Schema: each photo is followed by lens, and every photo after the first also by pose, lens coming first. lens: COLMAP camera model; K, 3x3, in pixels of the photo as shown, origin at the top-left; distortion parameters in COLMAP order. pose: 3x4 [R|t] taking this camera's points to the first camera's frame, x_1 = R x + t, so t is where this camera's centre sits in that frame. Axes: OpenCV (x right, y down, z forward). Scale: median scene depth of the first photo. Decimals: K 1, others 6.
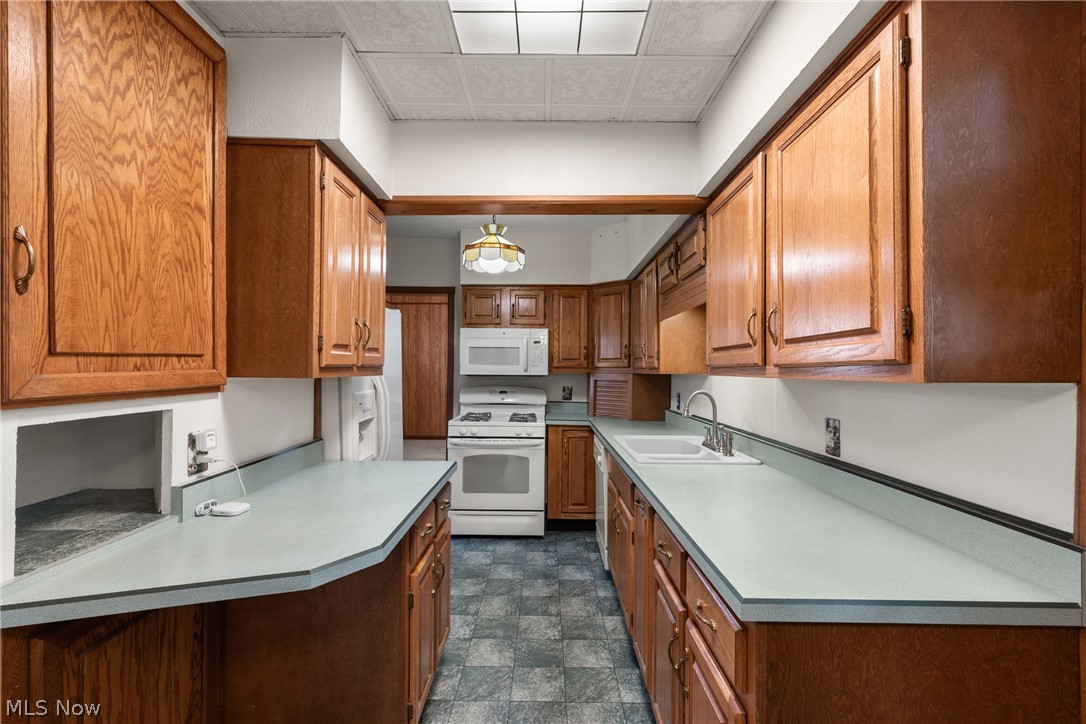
lens RADIAL K [[487.8, 0, 547.9], [0, 487.8, 360.1], [0, 0, 1]] dist [0.003870, 0.001562]
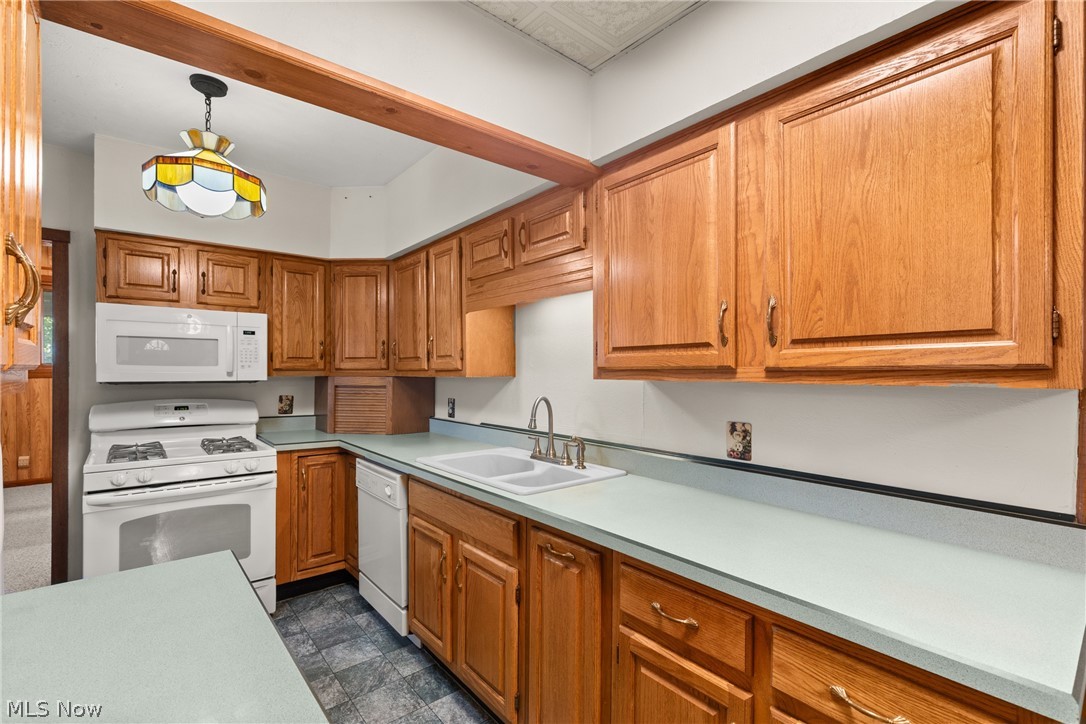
lens RADIAL K [[487.8, 0, 540.4], [0, 487.8, 369.8], [0, 0, 1]] dist [0.003870, 0.001562]
pose [[0.768810, -0.005613, 0.639453, -0.155478], [-0.007521, 0.999813, 0.017819, 0.000061], [-0.639433, -0.018509, 0.768624, 0.222808]]
